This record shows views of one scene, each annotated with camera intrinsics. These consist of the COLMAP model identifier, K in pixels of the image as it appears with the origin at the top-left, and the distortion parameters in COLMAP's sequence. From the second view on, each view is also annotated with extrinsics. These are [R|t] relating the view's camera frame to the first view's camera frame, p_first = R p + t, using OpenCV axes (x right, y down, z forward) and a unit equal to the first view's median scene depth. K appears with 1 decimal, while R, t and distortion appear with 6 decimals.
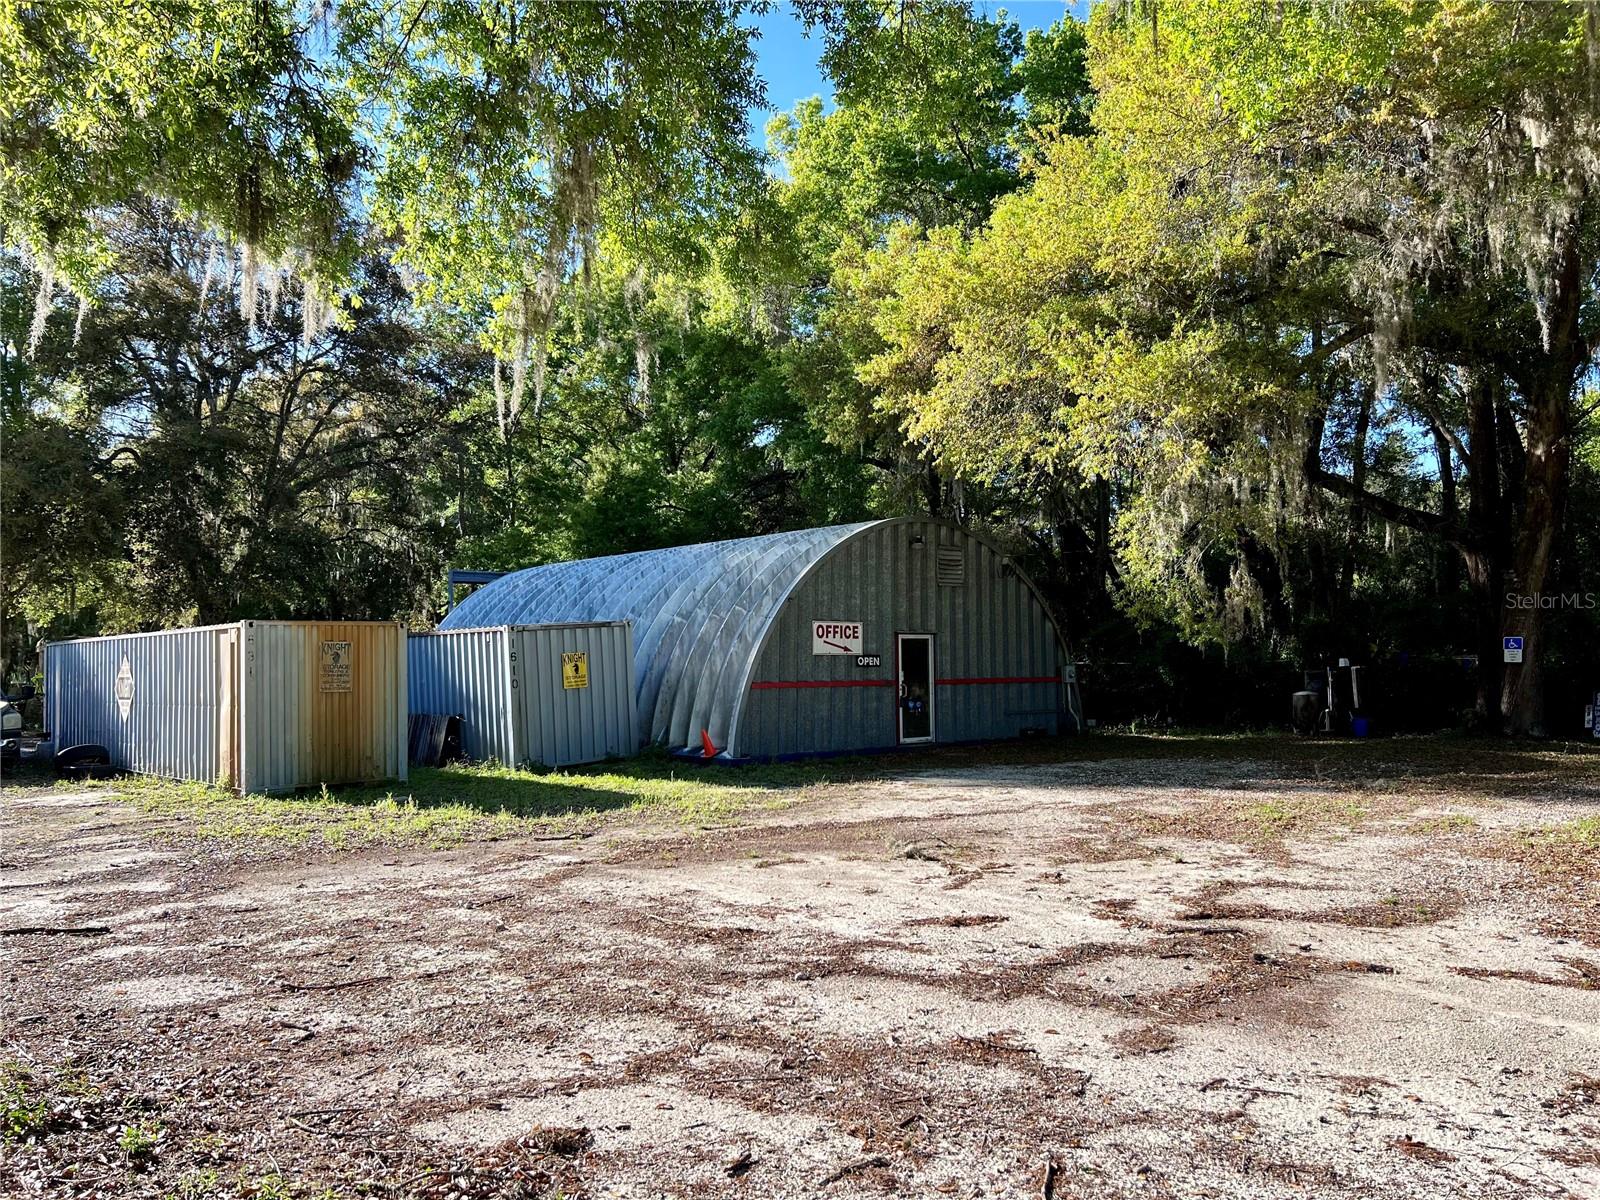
lens RADIAL K [[1203.5, 0, 794.2], [0, 1203.5, 607.5], [0, 0, 1]] dist [0.025335, -0.006900]
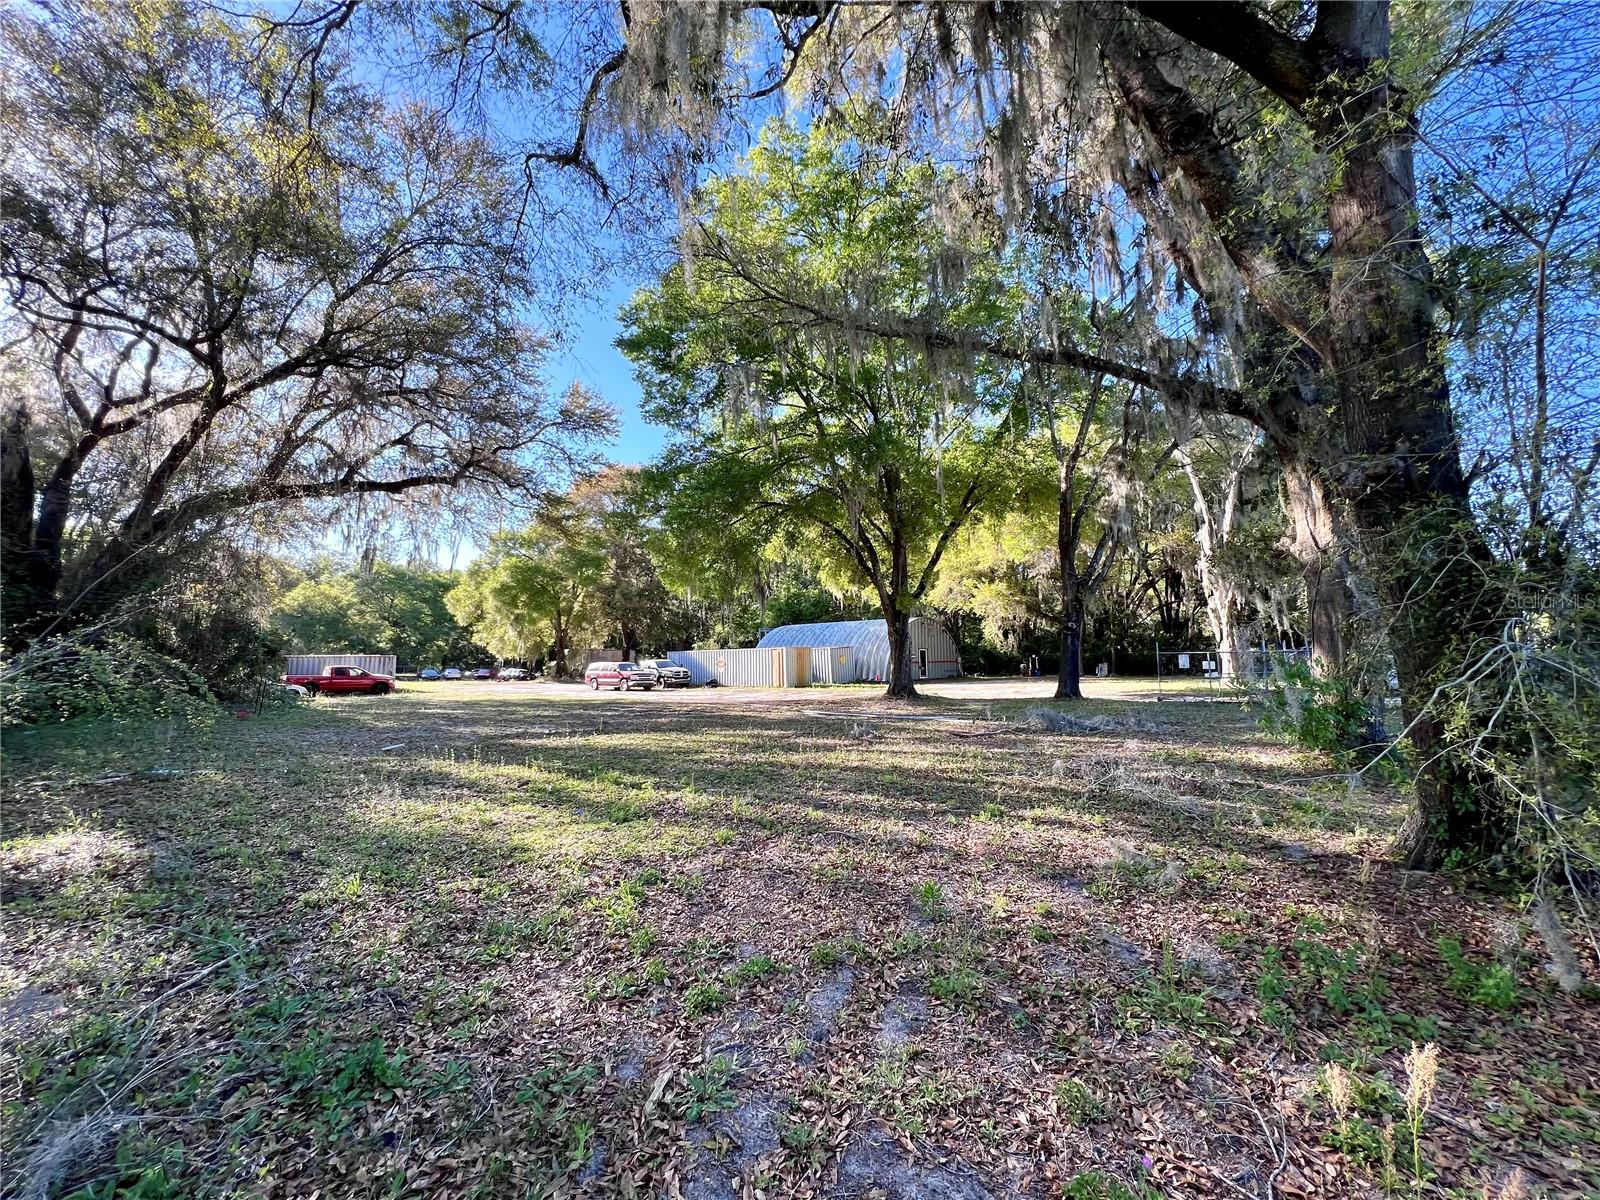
lens RADIAL K [[641.0, 0, 802.2], [0, 641.0, 592.5], [0, 0, 1]] dist [-0.004366, -0.000063]
pose [[0.996515, 0.004017, 0.083312, -0.503219], [0.000666, 0.998424, -0.056108, -0.047667], [-0.083406, 0.055968, 0.994943, -1.092555]]
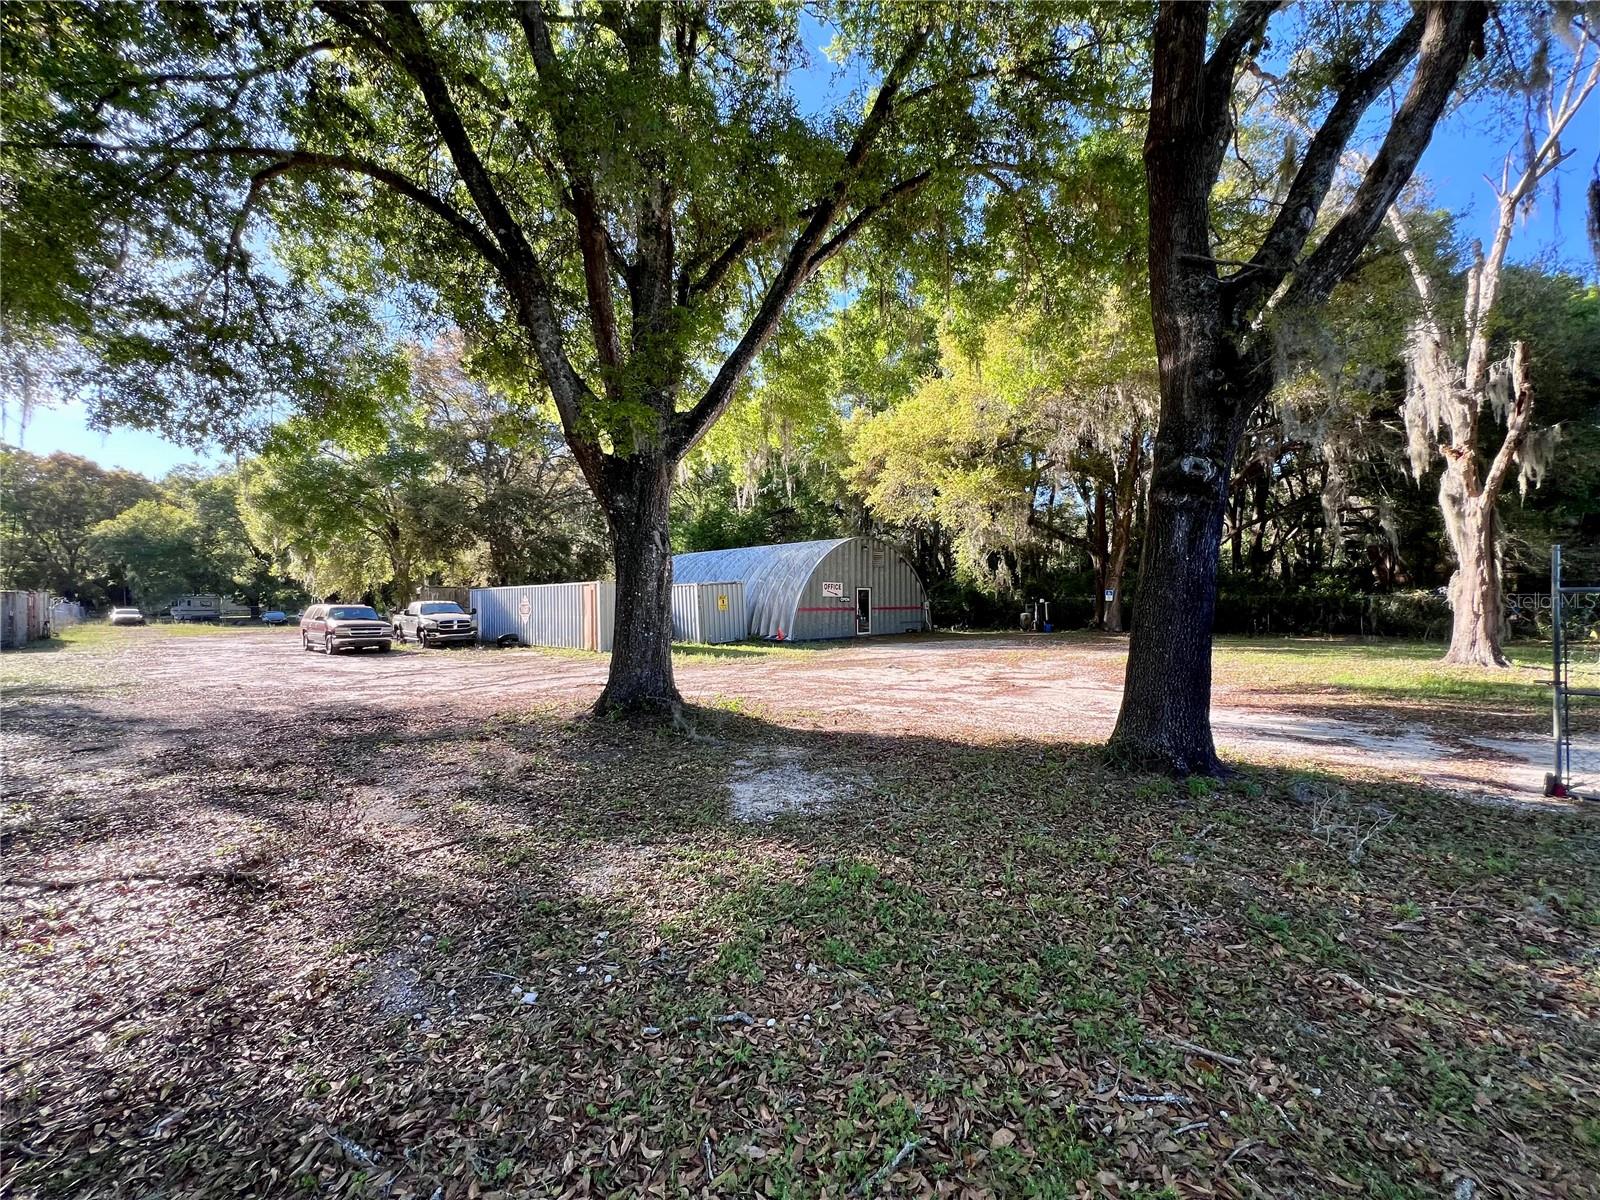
lens RADIAL K [[641.0, 0, 802.7], [0, 641.0, 598.4], [0, 0, 1]] dist [-0.004366, -0.000063]
pose [[0.997776, 0.004701, 0.066495, -0.113342], [-0.007419, 0.999145, 0.040681, -0.007725], [-0.066247, -0.041084, 0.996957, -0.258774]]
